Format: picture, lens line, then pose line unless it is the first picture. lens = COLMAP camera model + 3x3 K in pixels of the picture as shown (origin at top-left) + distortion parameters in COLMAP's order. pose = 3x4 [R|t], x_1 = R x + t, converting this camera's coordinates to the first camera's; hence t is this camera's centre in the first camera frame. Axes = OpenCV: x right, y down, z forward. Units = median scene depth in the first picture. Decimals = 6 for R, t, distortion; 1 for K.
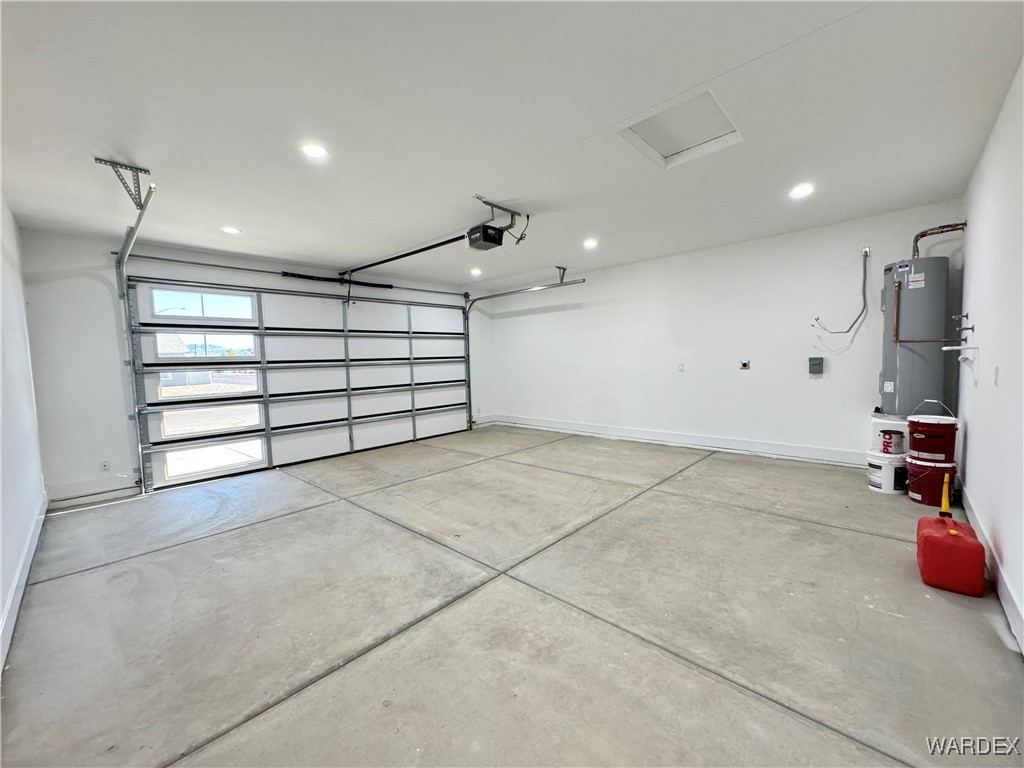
lens RADIAL K [[406.6, 0, 510.4], [0, 406.6, 384.2], [0, 0, 1]] dist [-0.001629, 0.000089]
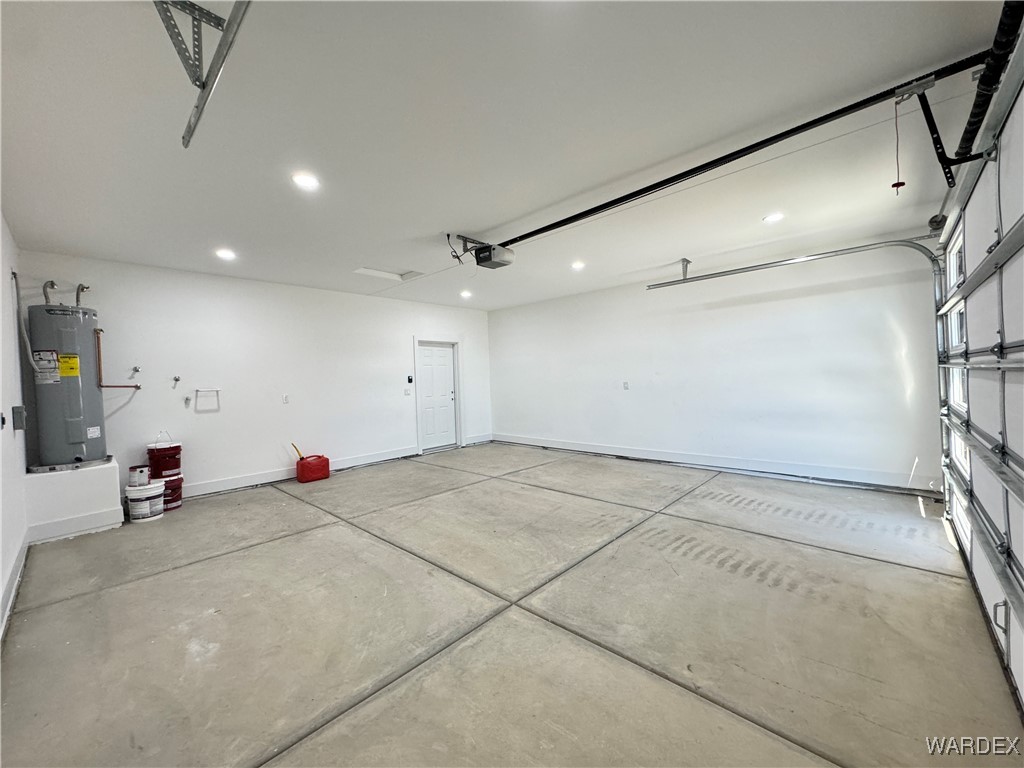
lens RADIAL K [[406.6, 0, 510.4], [0, 406.6, 384.2], [0, 0, 1]] dist [-0.001629, 0.000089]
pose [[-0.997886, 0.064464, -0.008260, -0.087237], [0.063652, 0.995066, 0.076100, -0.140924], [0.013125, 0.075413, -0.997066, 2.340333]]
